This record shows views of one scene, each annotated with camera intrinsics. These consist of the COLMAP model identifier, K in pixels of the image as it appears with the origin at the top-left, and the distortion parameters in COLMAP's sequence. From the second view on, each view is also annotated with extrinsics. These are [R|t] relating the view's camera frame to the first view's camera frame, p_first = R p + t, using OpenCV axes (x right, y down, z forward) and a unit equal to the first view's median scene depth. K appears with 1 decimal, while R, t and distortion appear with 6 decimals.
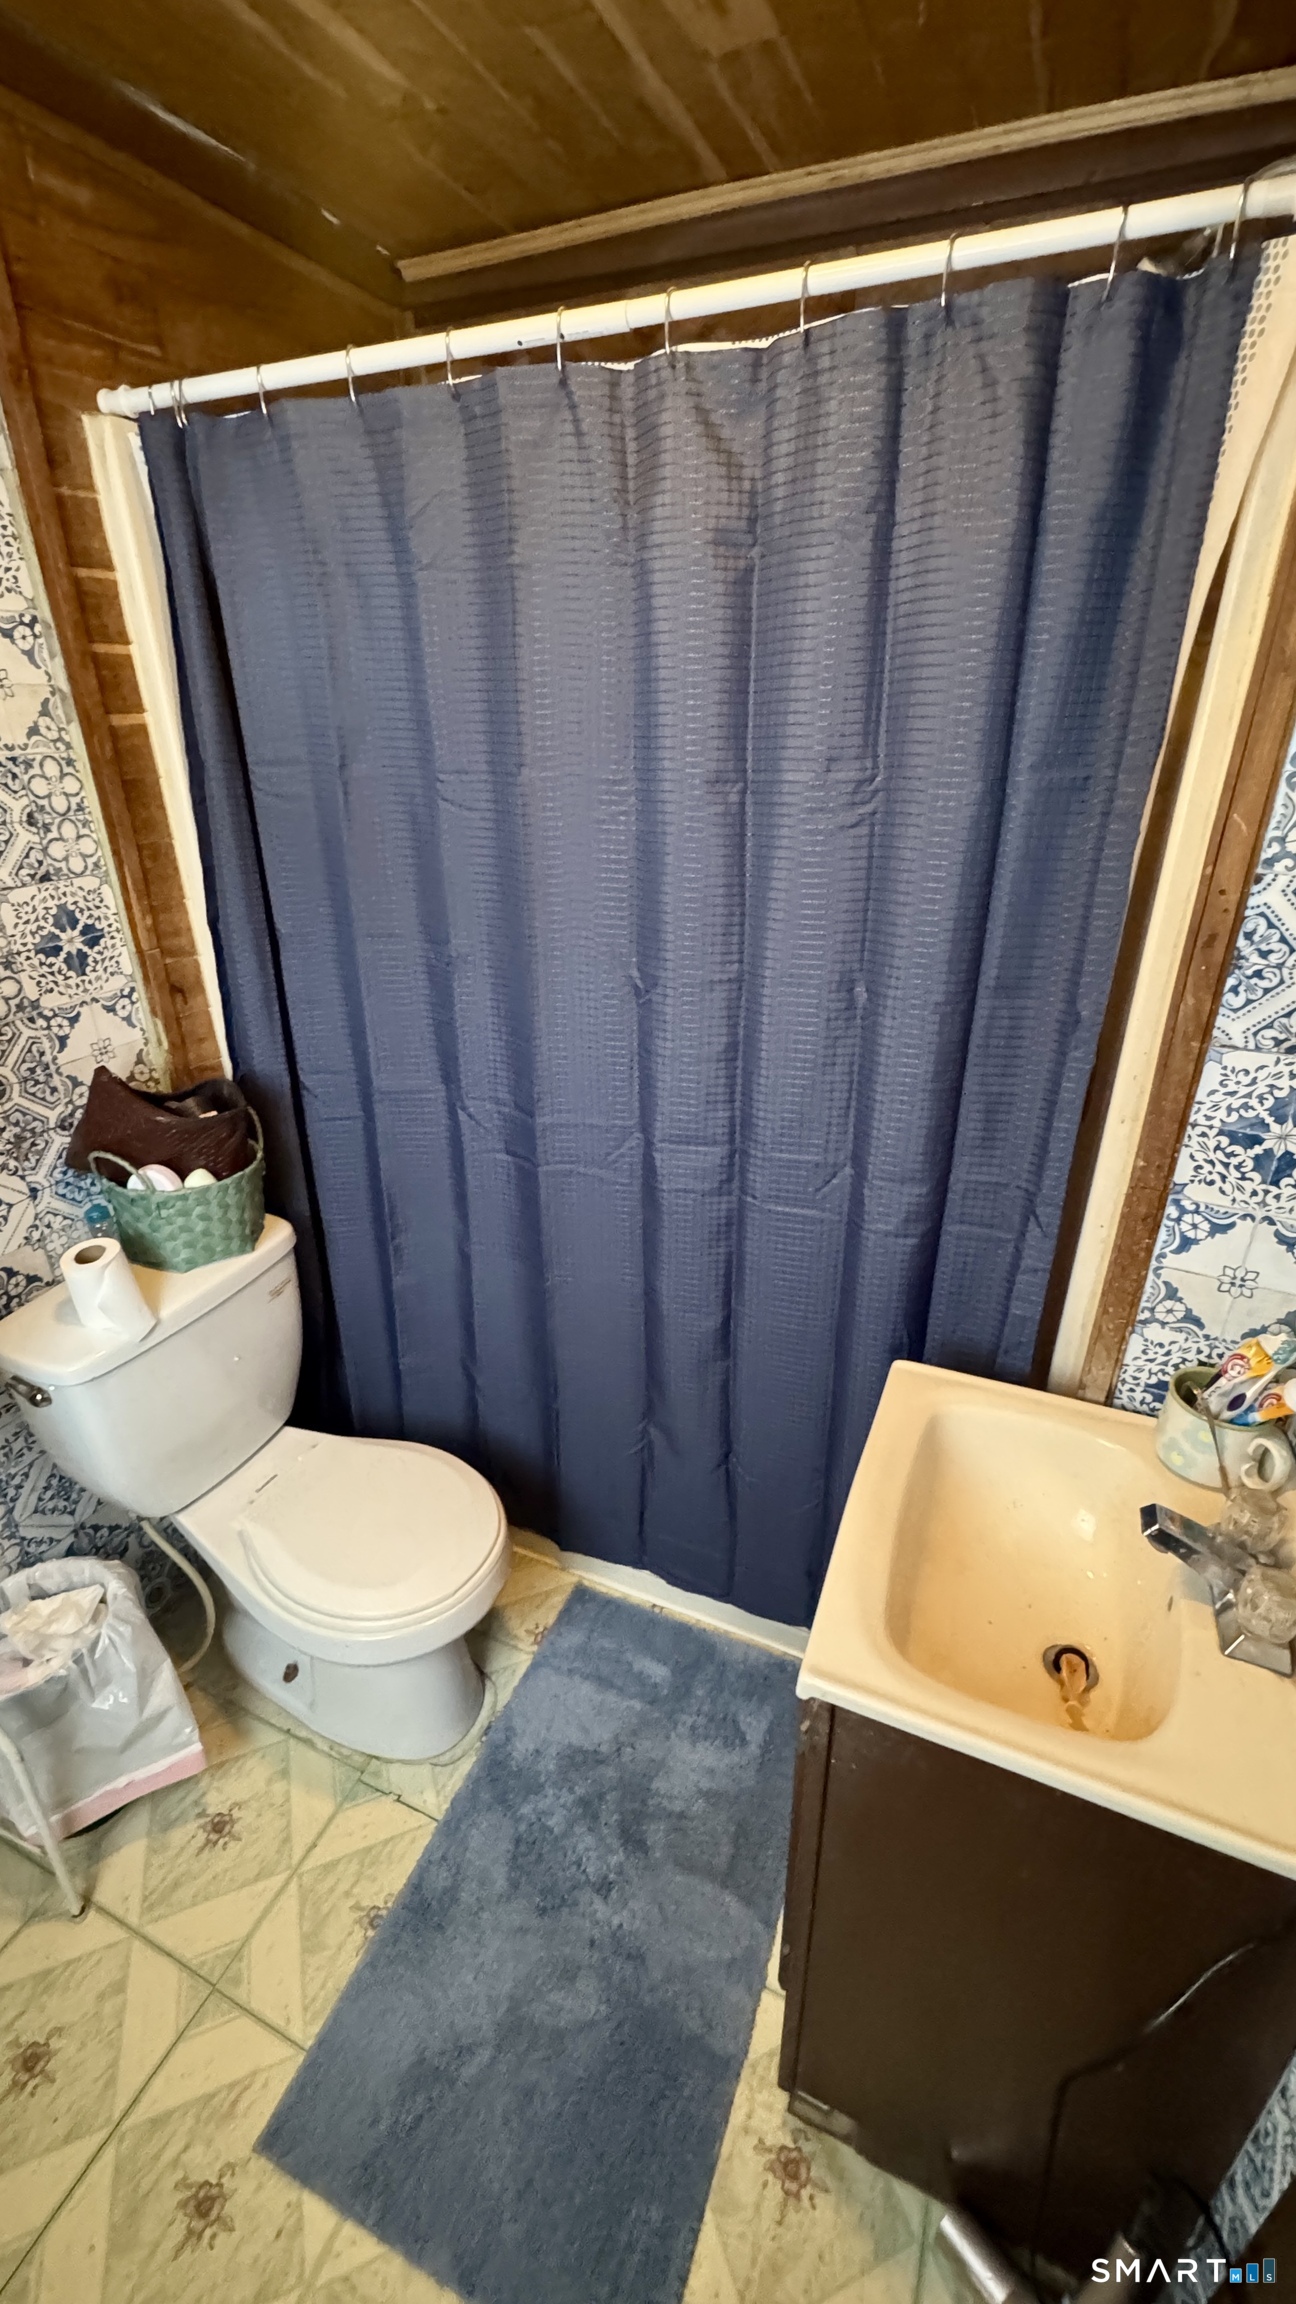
lens RADIAL K [[924.7, 0, 650.4], [0, 924.7, 1146.9], [0, 0, 1]] dist [-0.003499, -0.000065]
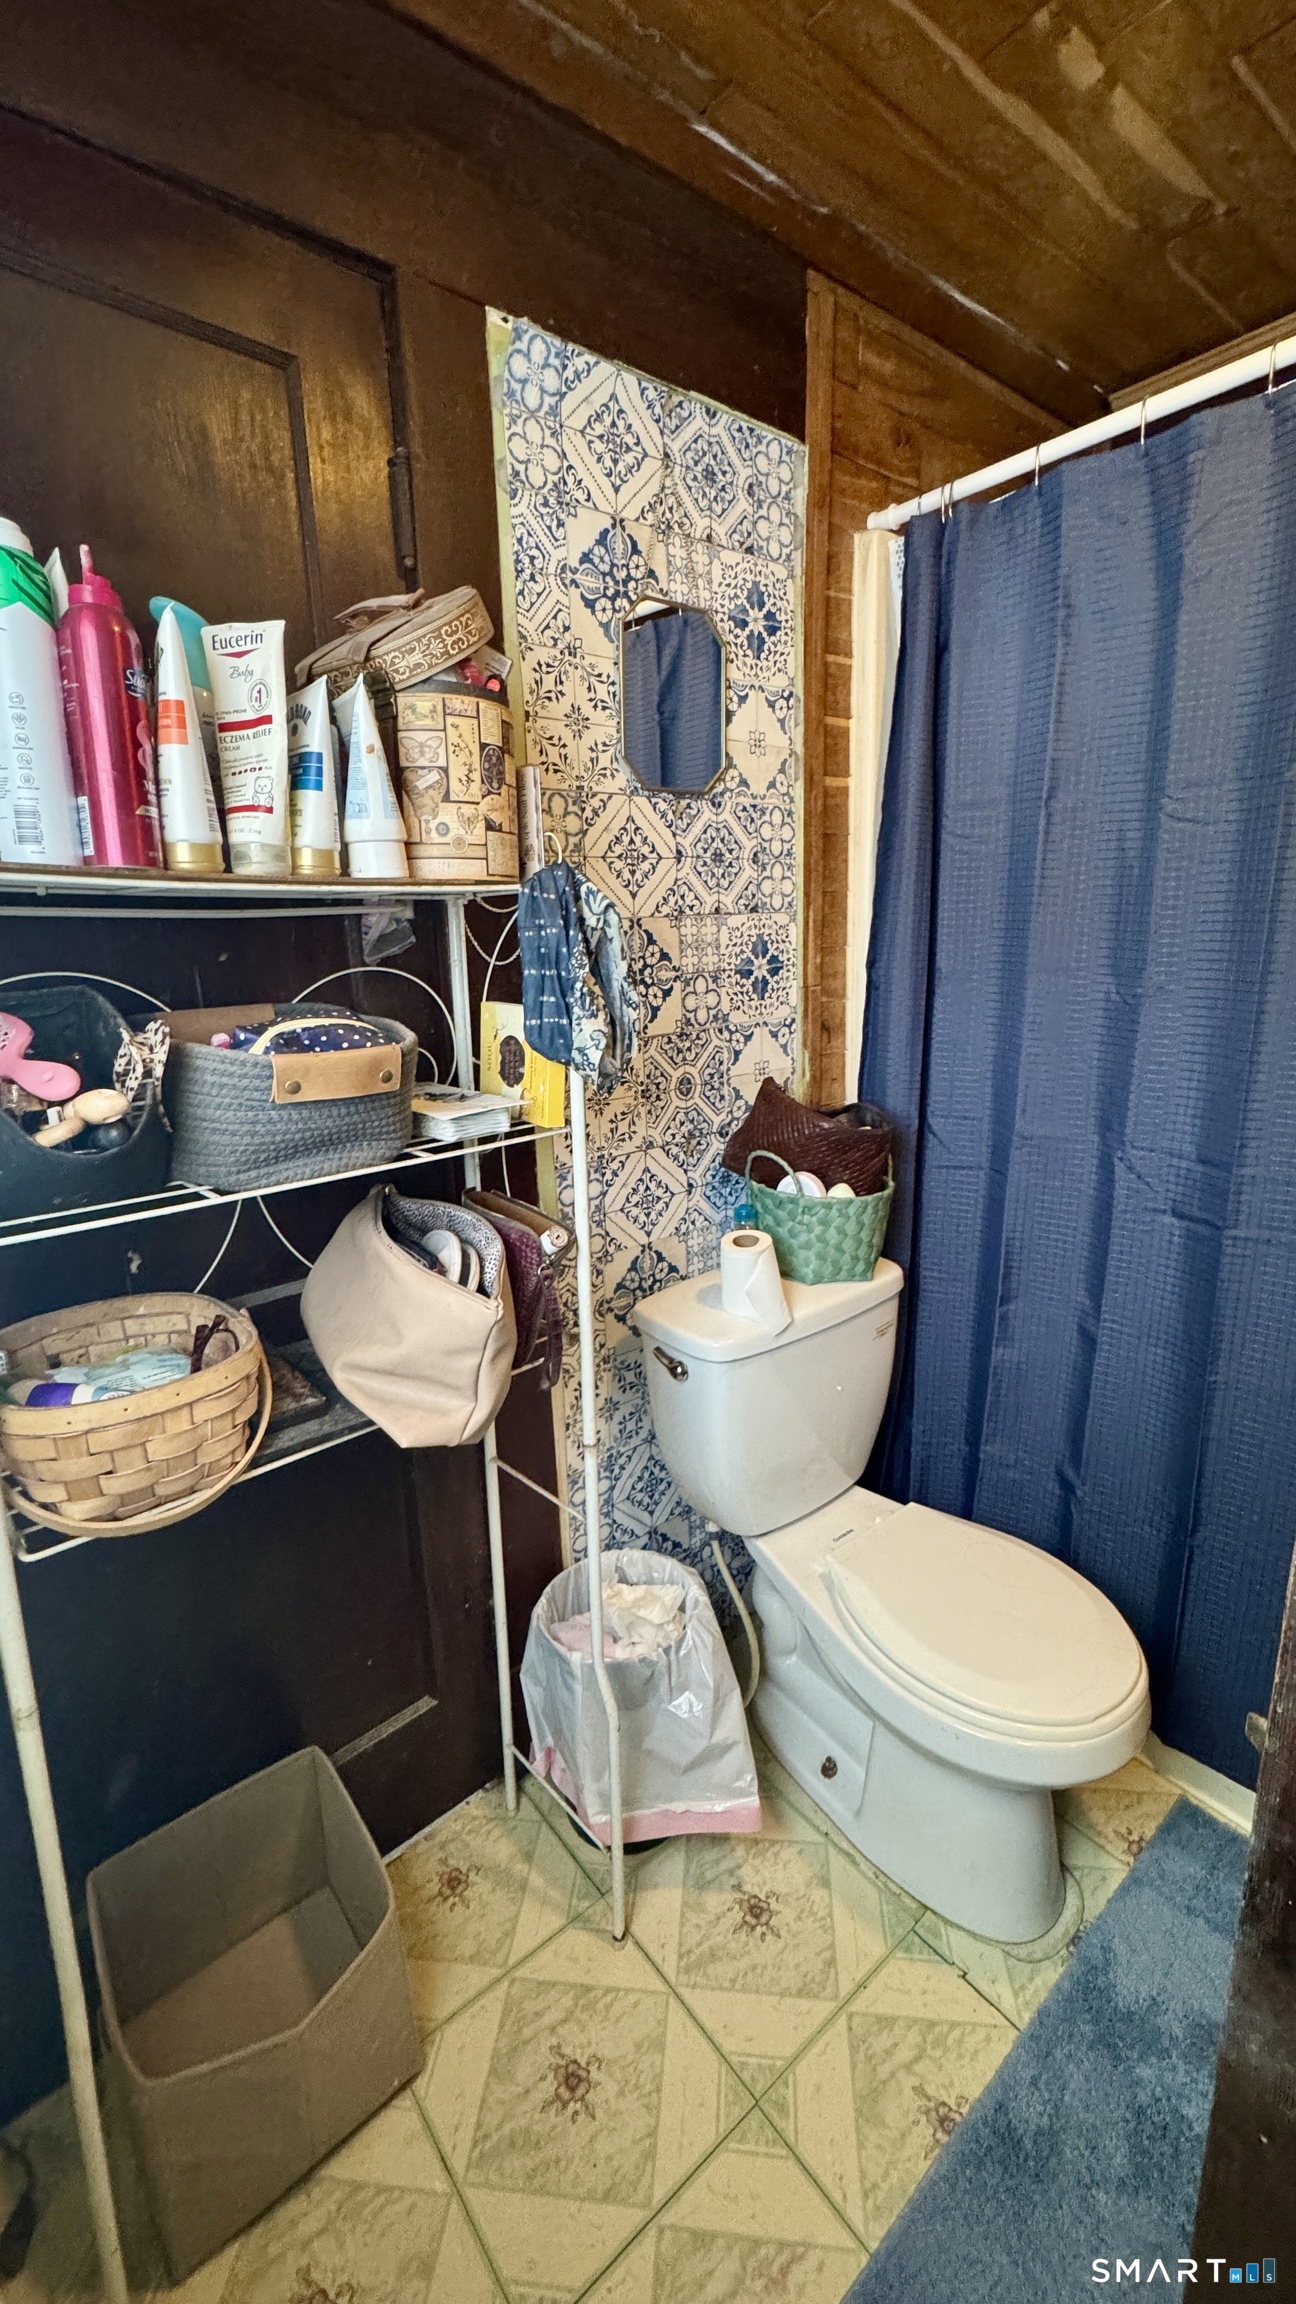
lens RADIAL K [[924.7, 0, 652.1], [0, 924.7, 1143.5], [0, 0, 1]] dist [-0.003499, -0.000065]
pose [[0.888156, 0.086822, -0.451267, -0.225460], [-0.173046, 0.972895, -0.153398, 0.175213], [0.425717, 0.214331, 0.879106, 0.016506]]
